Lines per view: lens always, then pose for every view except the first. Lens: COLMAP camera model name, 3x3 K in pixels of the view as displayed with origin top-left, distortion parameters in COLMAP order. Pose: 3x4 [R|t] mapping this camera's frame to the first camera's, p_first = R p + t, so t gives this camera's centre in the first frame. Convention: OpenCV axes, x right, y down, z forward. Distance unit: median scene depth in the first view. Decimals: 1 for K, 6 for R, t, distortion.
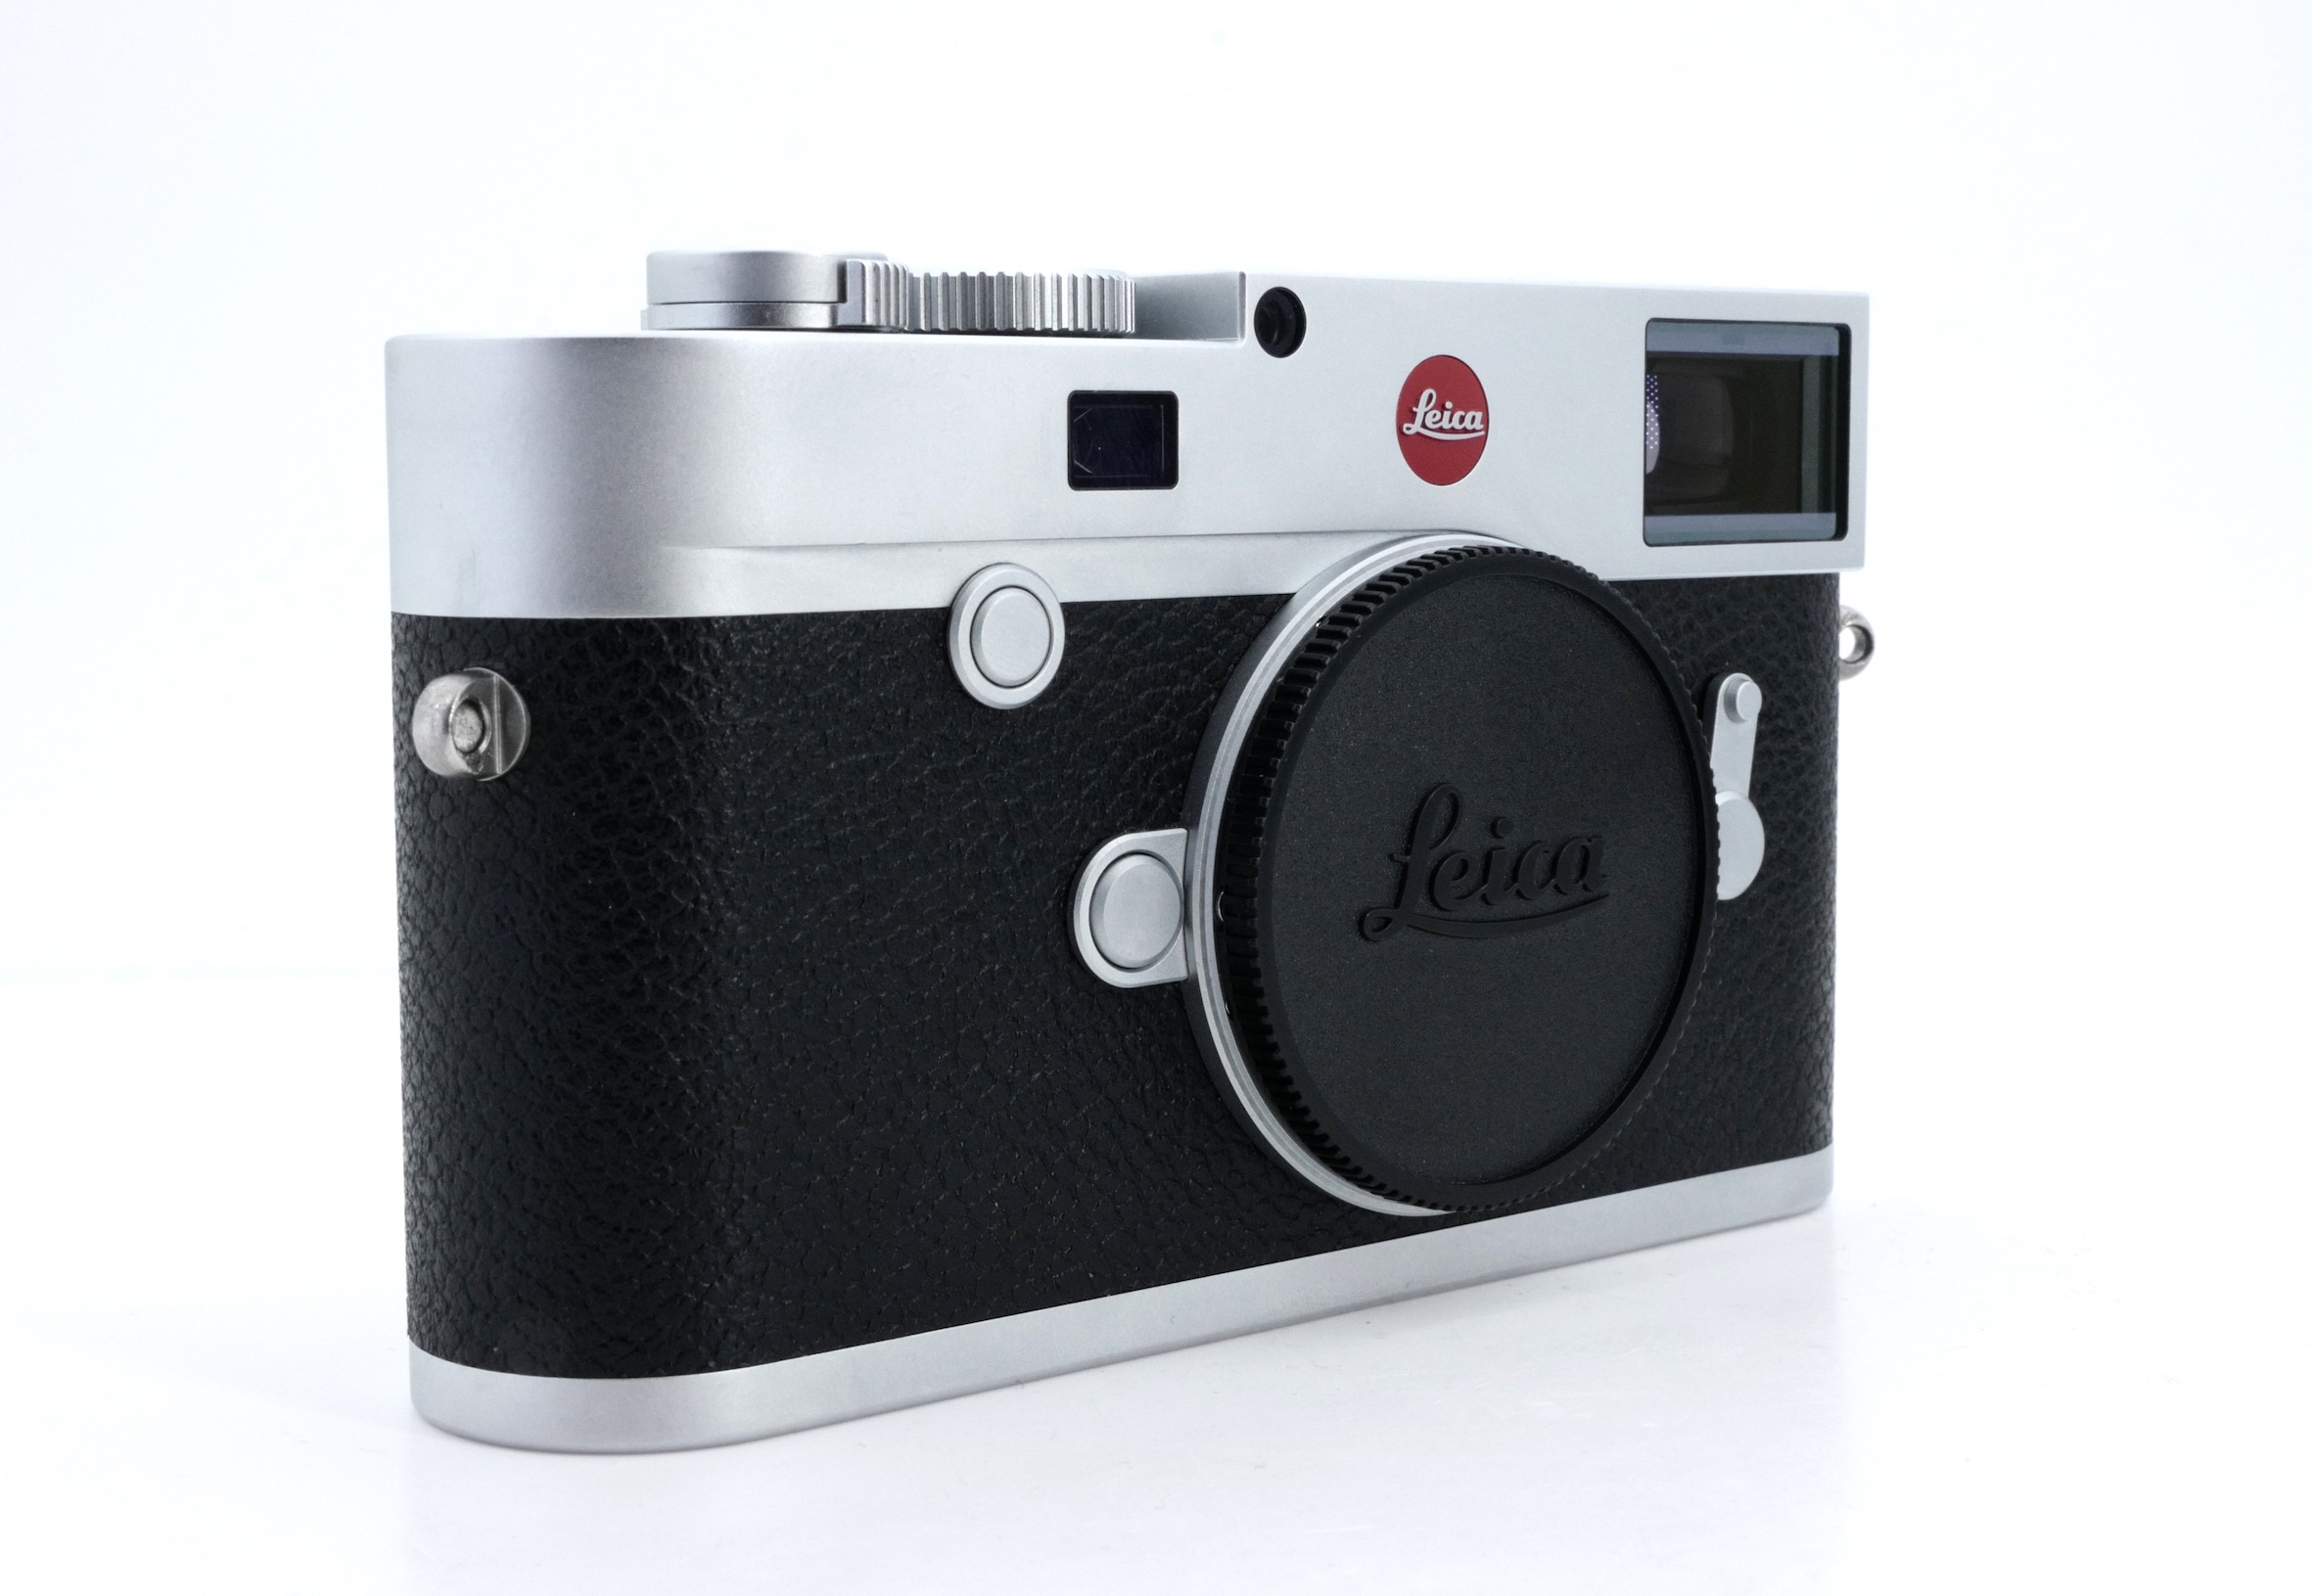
lens RADIAL K [[3983.2, 0, 1155.1], [0, 3983.2, 806.2], [0, 0, 1]] dist [-0.265672, 0.000000]
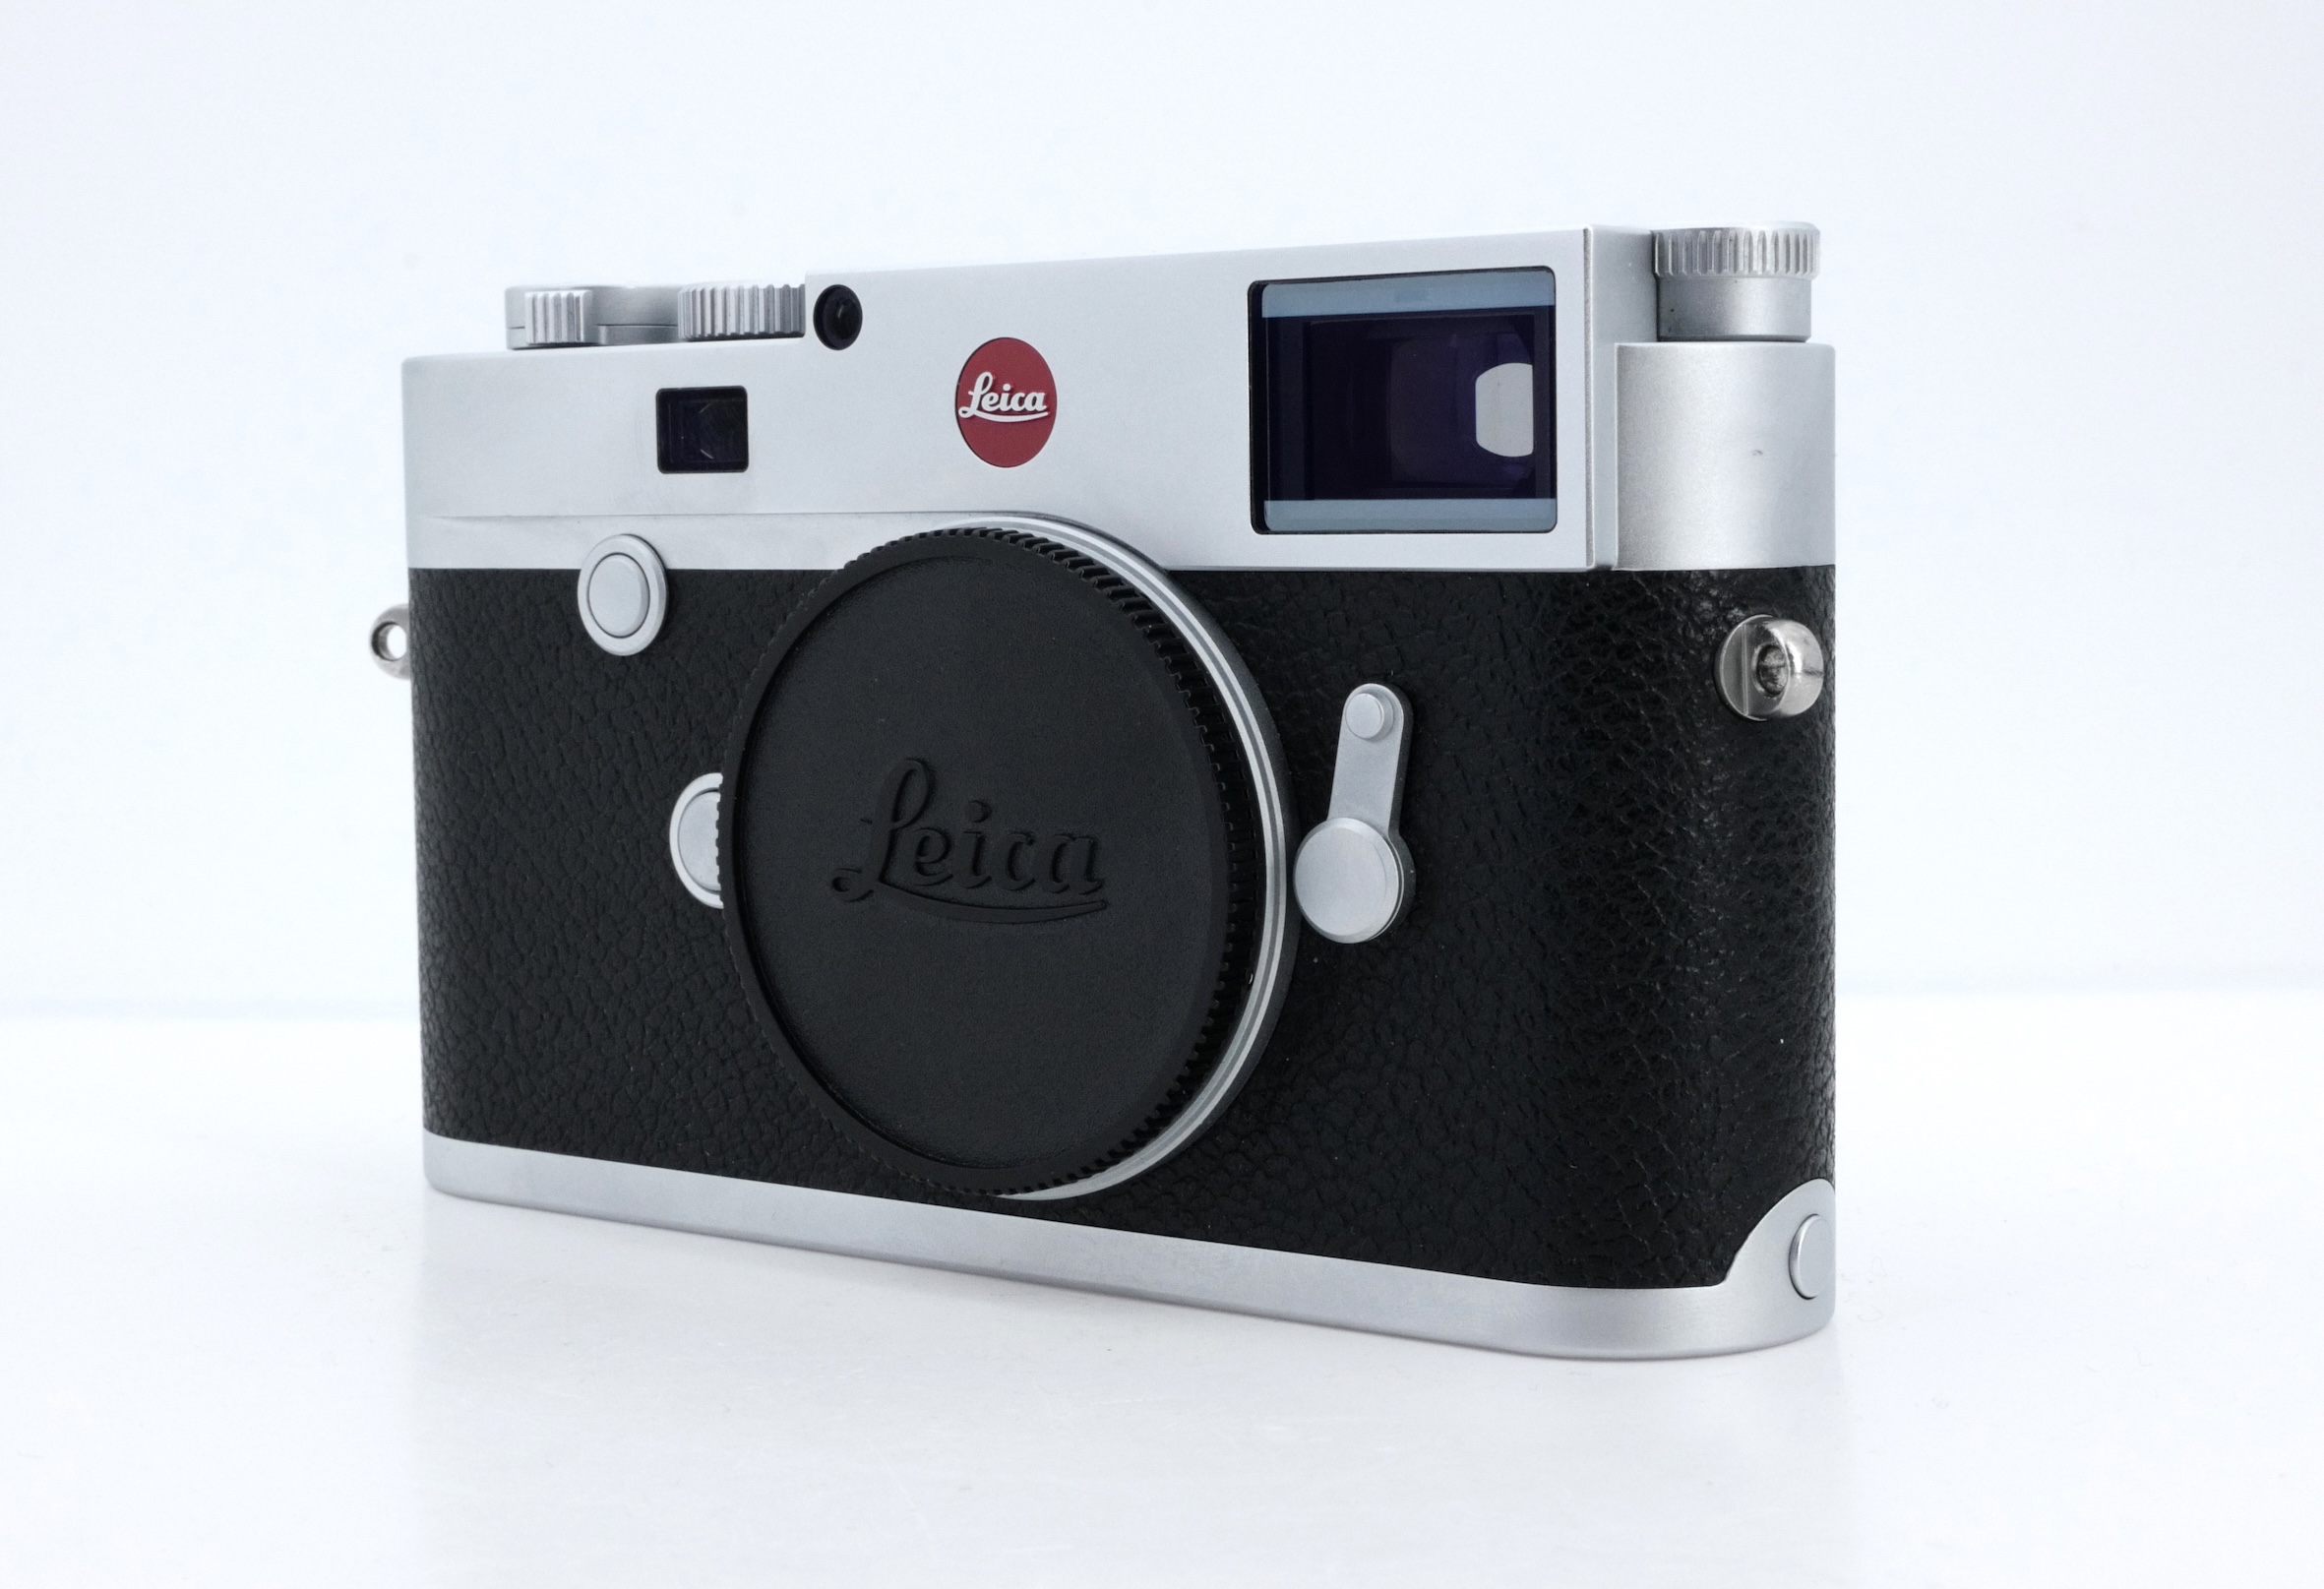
lens RADIAL K [[4004.5, 0, 1160.9], [0, 4004.5, 782.8], [0, 0, 1]] dist [-0.265672, 0.000000]
pose [[0.229311, 0.077374, -0.970273, 1.114966], [-0.076065, 0.995211, 0.061386, -0.069797], [0.970376, 0.059727, 0.234099, 0.846107]]
